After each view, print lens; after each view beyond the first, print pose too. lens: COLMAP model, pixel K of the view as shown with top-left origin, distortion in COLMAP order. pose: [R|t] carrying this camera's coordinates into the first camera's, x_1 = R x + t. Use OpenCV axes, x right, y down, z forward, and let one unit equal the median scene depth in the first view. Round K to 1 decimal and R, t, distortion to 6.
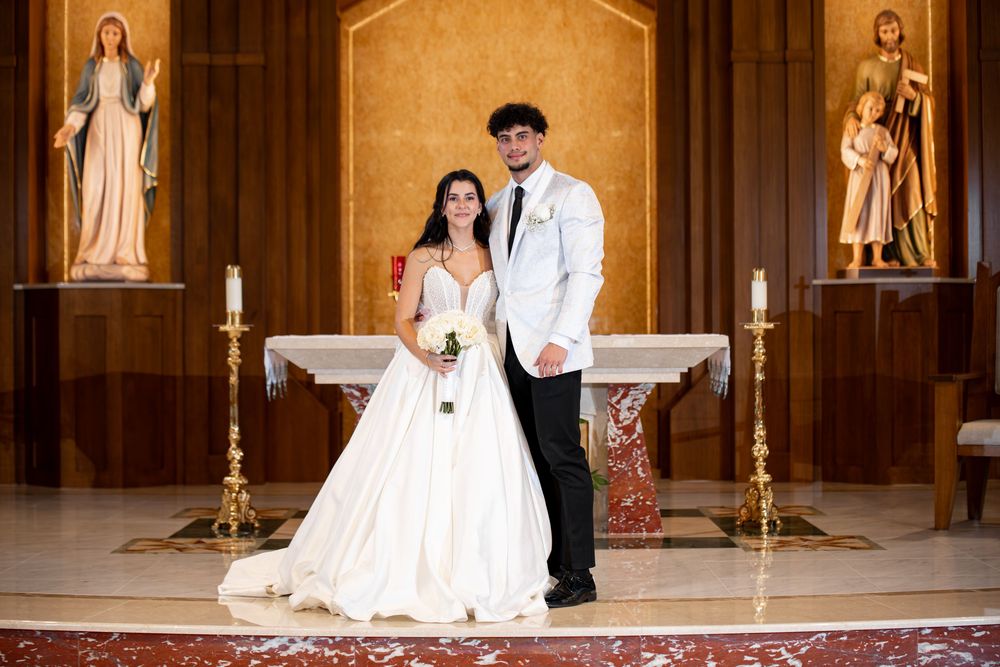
lens RADIAL K [[2017.2, 0, 500.0], [0, 2017.2, 333.5], [0, 0, 1]] dist [-0.172413, 0.300718]
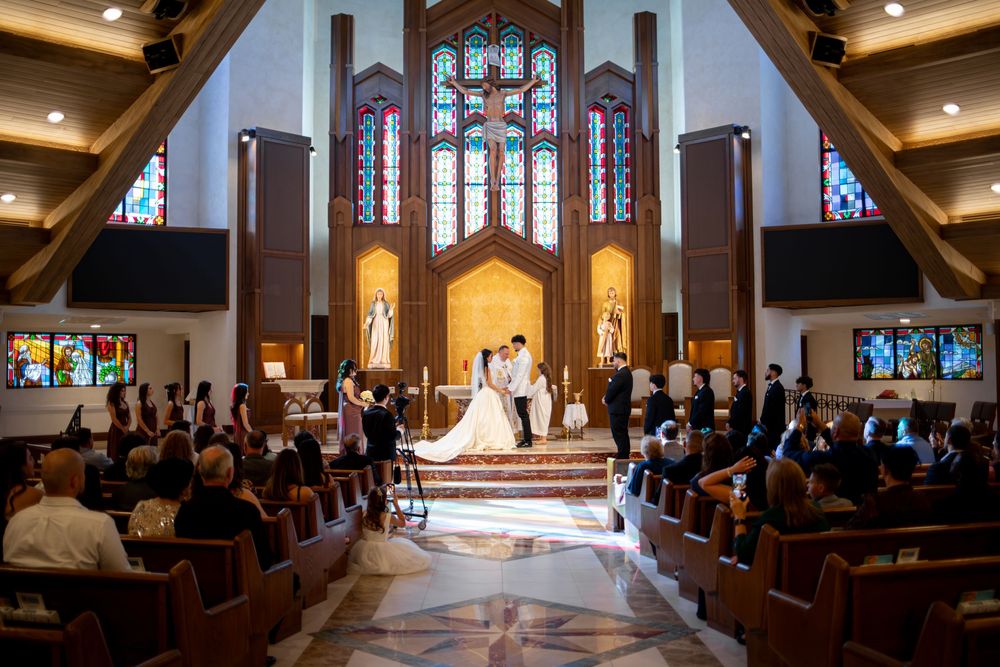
lens RADIAL K [[1046.1, 0, 500.0], [0, 1046.1, 333.5], [0, 0, 1]] dist [0.123857, 0.000421]
pose [[0.999968, -0.001934, 0.007790, -0.007097], [0.002229, 0.999272, -0.038082, -0.017368], [-0.007711, 0.038098, 0.999244, -0.751477]]
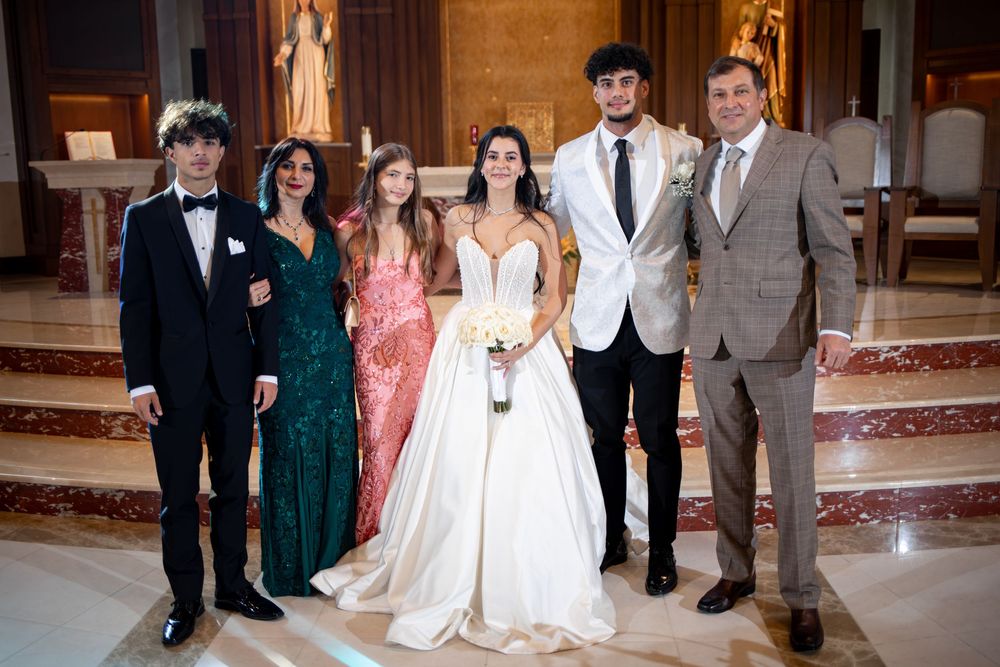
lens RADIAL K [[959.6, 0, 500.0], [0, 959.6, 333.5], [0, 0, 1]] dist [-0.075112, 0.005640]
pose [[0.998608, -0.007040, -0.052280, 0.015223], [0.015191, 0.987451, 0.157196, 0.010116], [0.050518, -0.157771, 0.986183, 0.154315]]
